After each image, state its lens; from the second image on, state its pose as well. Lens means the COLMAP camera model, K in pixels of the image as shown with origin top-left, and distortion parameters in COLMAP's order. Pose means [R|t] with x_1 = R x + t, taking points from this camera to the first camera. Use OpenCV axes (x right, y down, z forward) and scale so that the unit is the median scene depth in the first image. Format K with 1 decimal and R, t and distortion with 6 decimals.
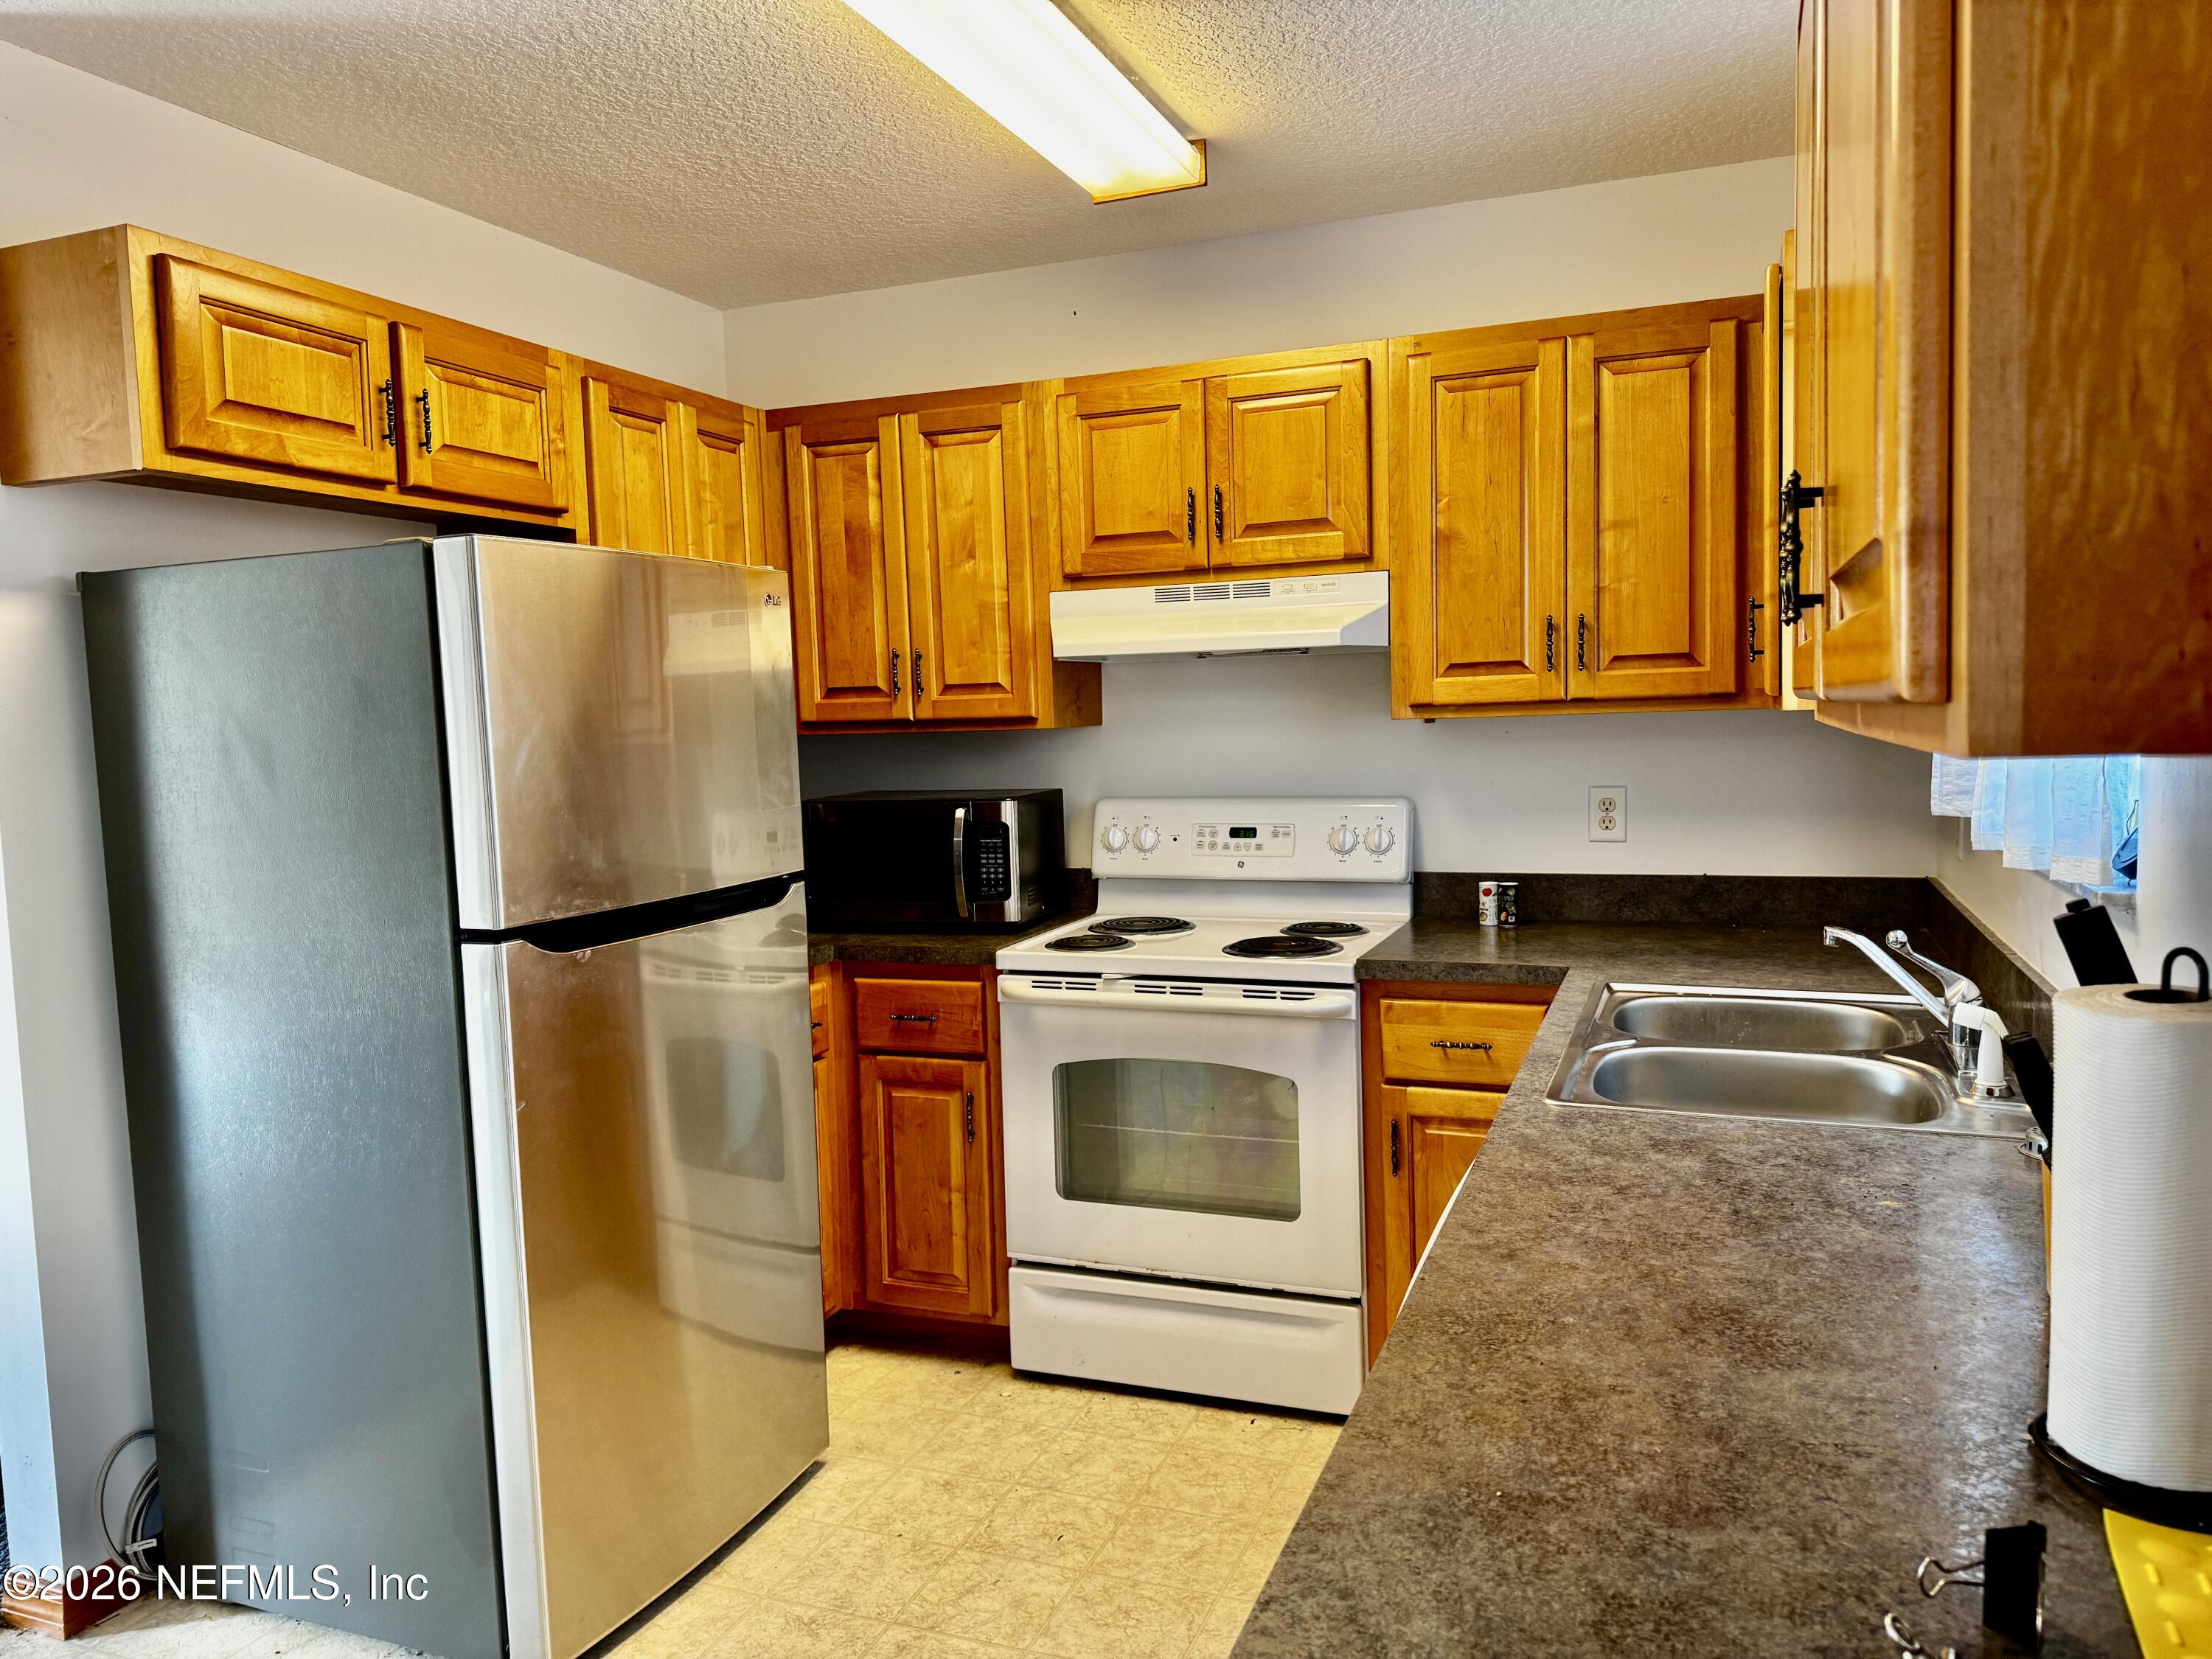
lens RADIAL K [[1568.7, 0, 1097.2], [0, 1568.7, 837.5], [0, 0, 1]] dist [0.035994, -0.037020]
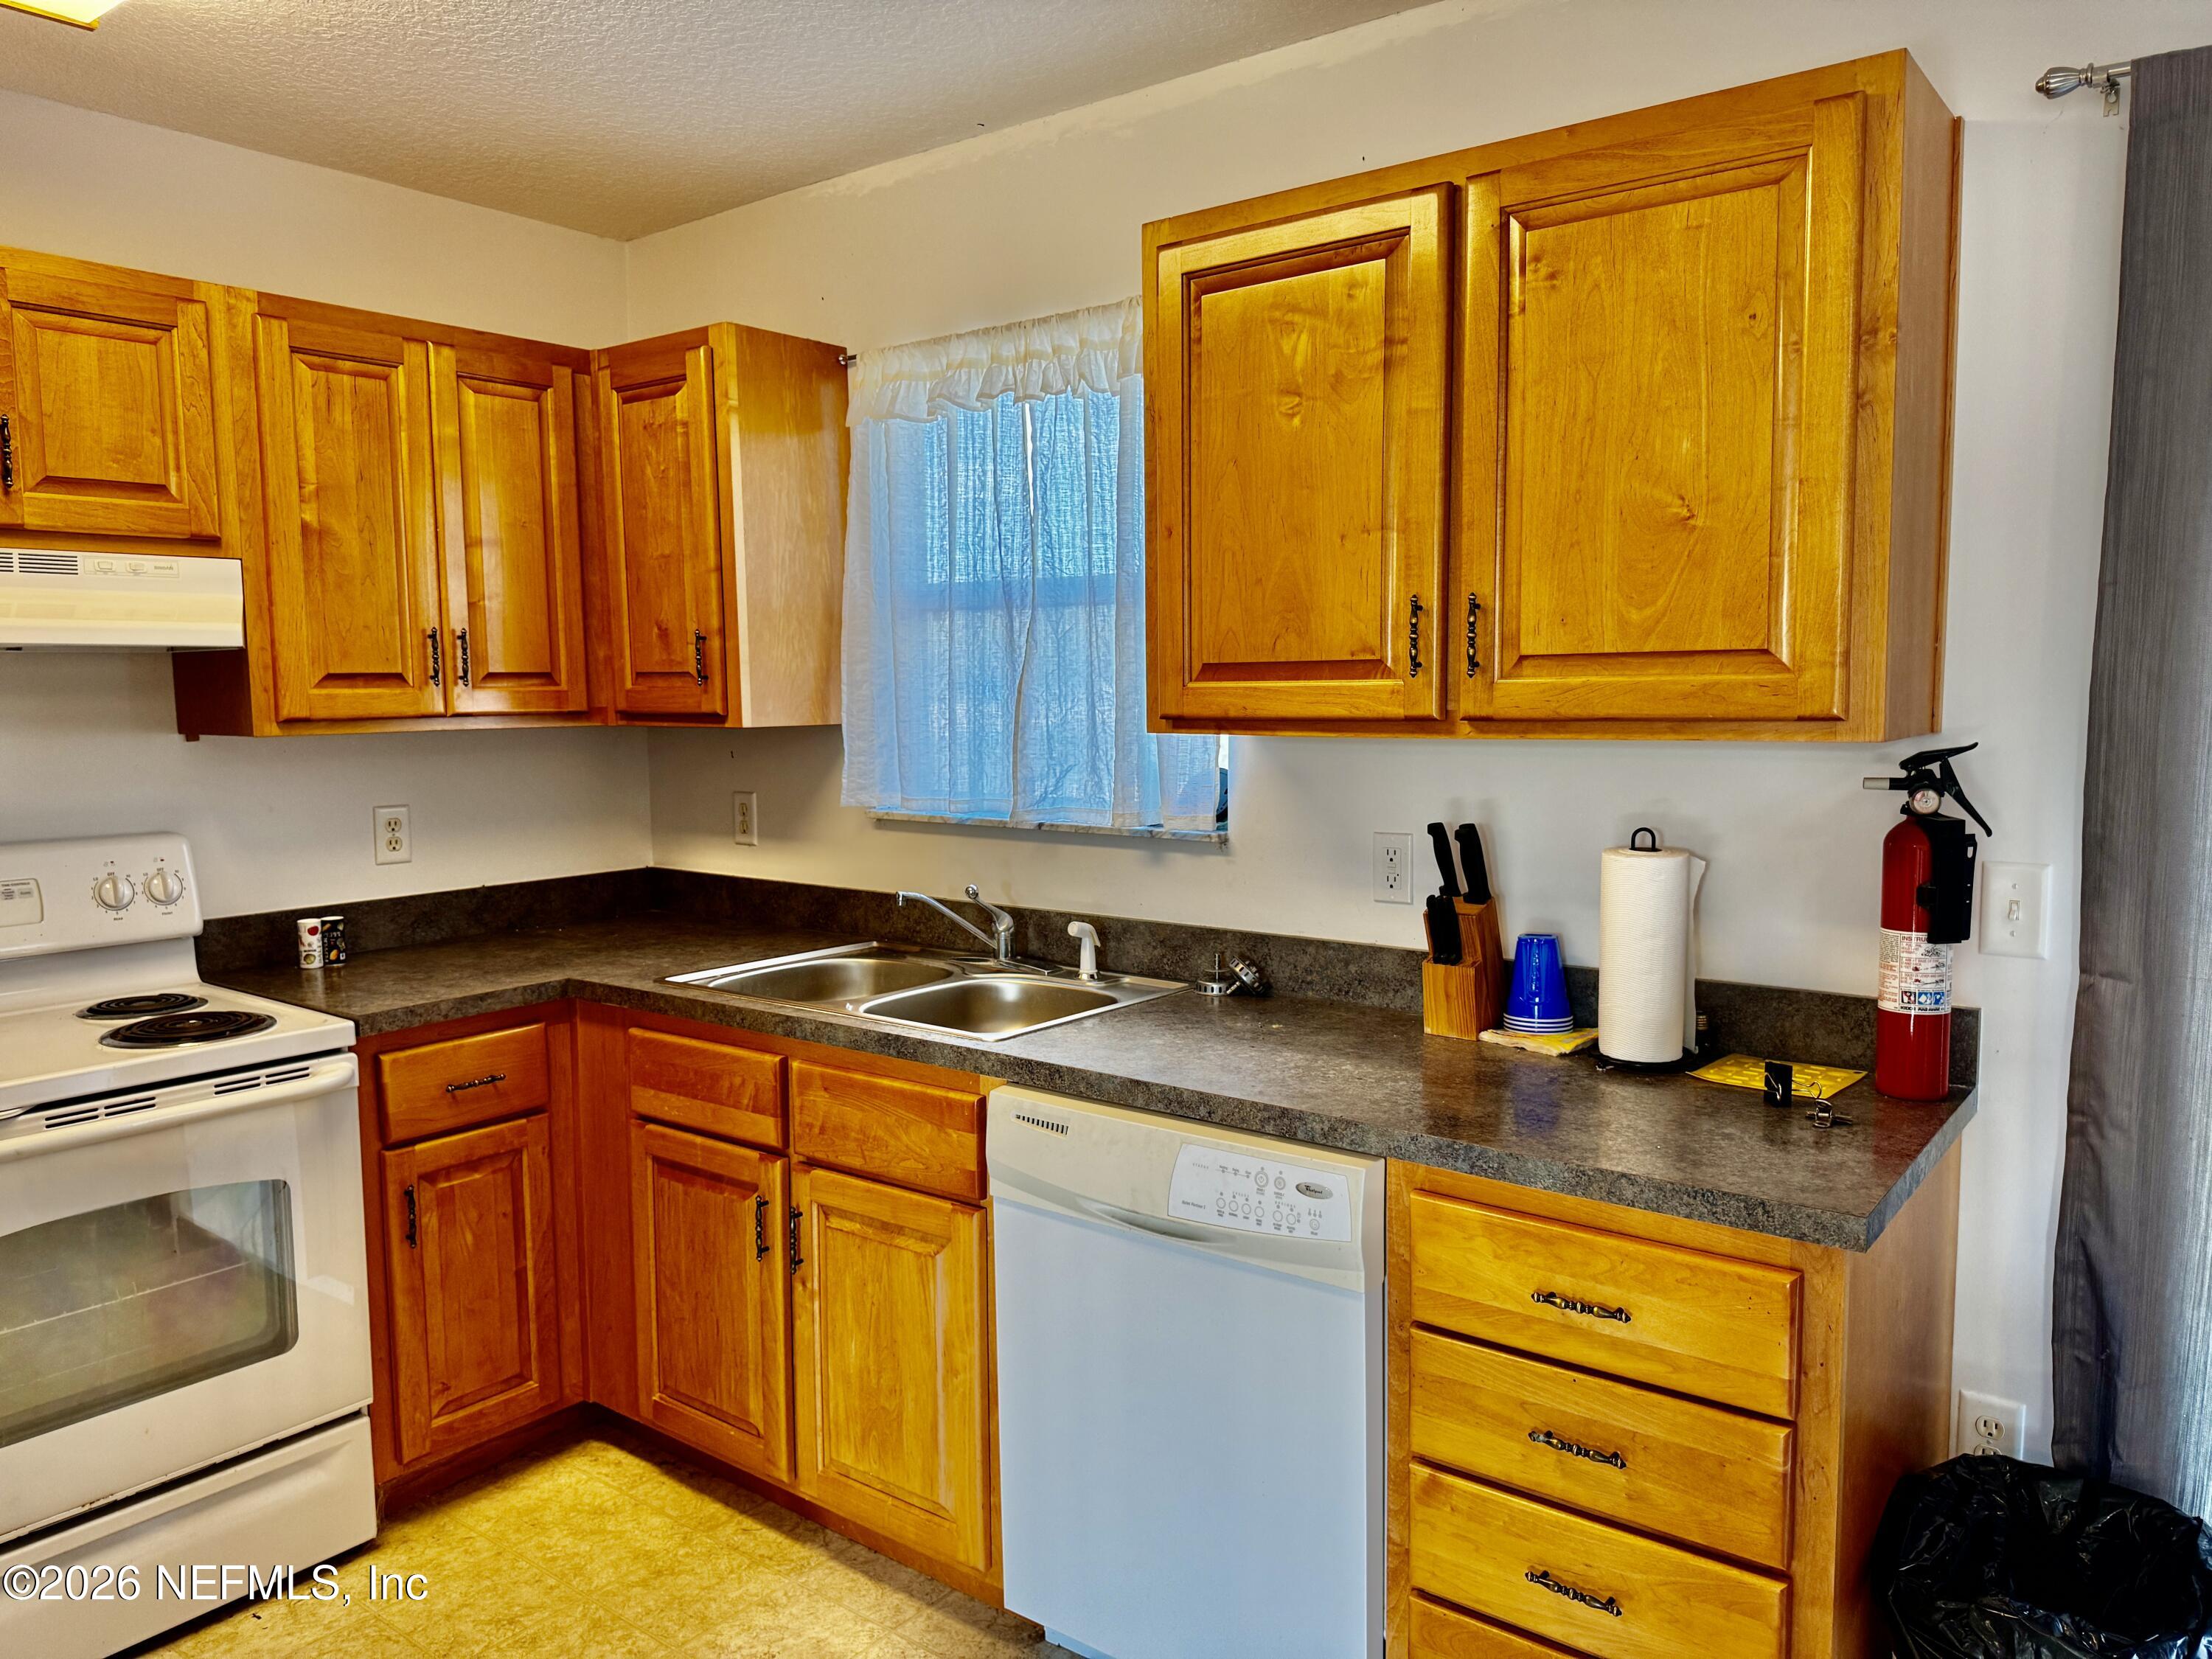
lens RADIAL K [[1568.7, 0, 1104.9], [0, 1568.7, 829.1], [0, 0, 1]] dist [0.035994, -0.037020]
pose [[0.265573, -0.062256, 0.962079, -0.524542], [0.079163, 0.995951, 0.042596, -0.026847], [-0.960835, 0.064848, 0.269426, 0.346824]]
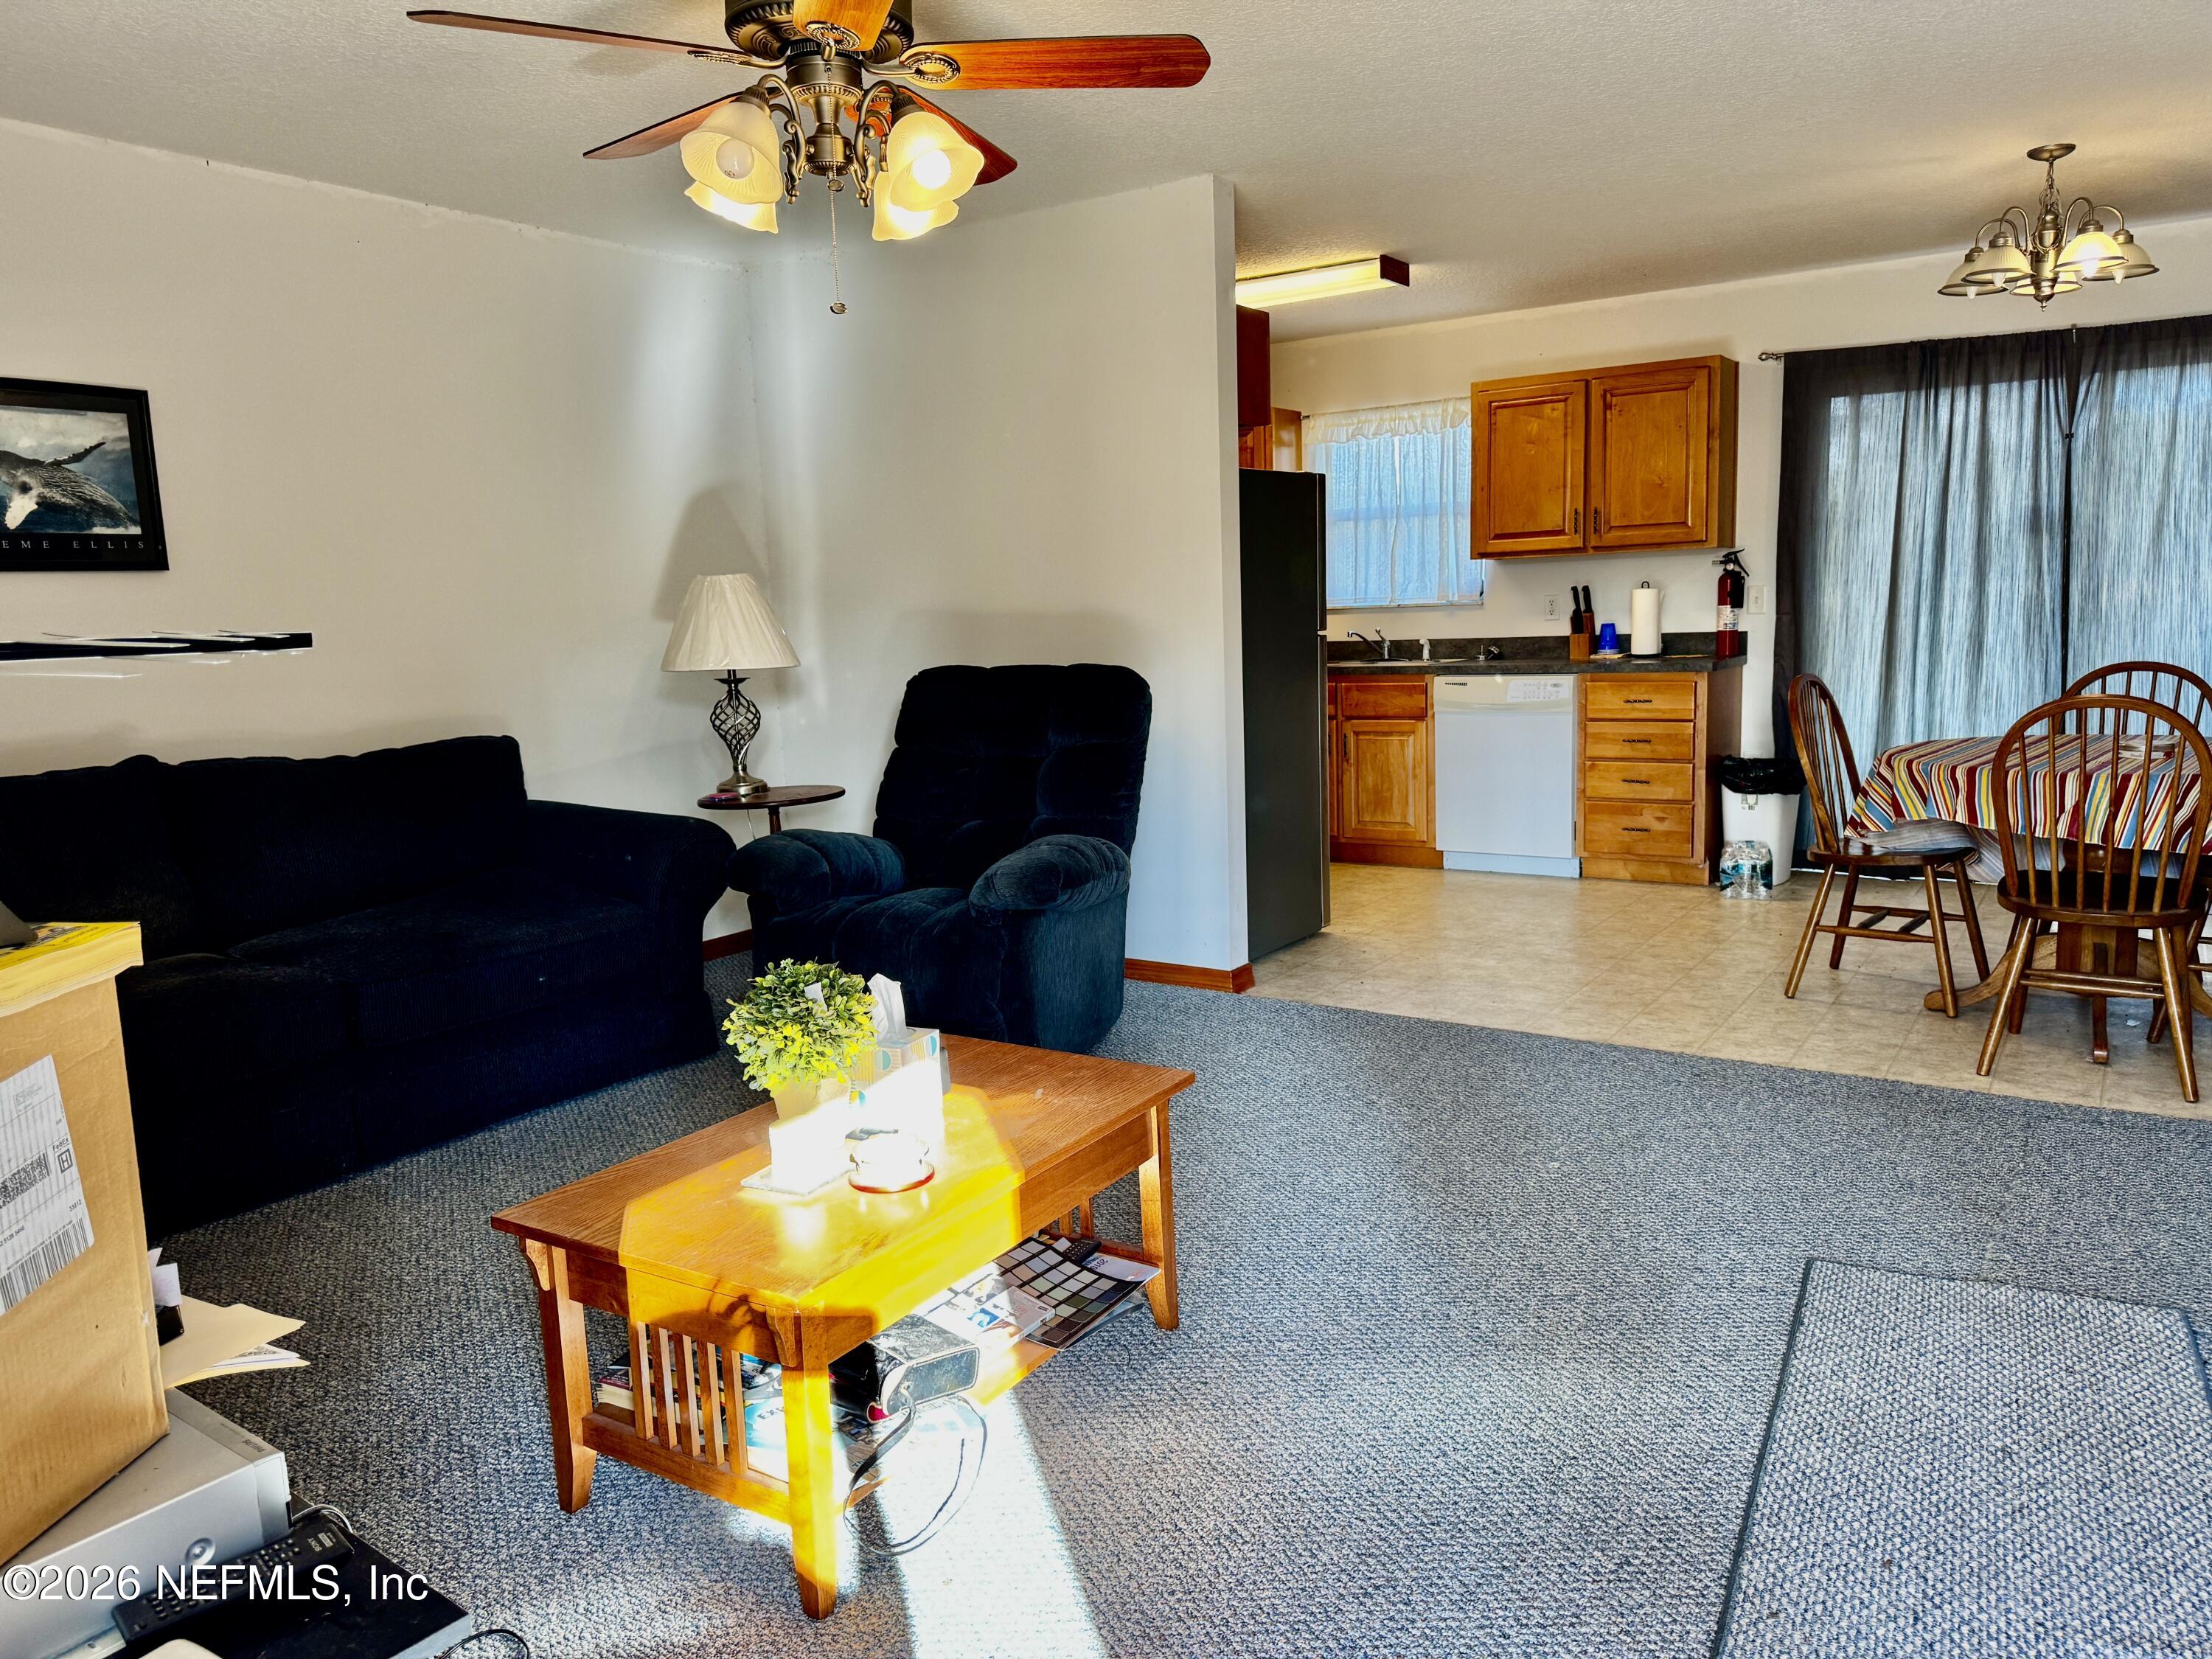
lens RADIAL K [[1568.7, 0, 1107.5], [0, 1568.7, 833.0], [0, 0, 1]] dist [0.035994, -0.037020]
pose [[0.199302, -0.119227, 0.972658, -2.135117], [0.107263, 0.989261, 0.099283, 0.070387], [-0.974050, 0.084543, 0.209950, 0.606887]]
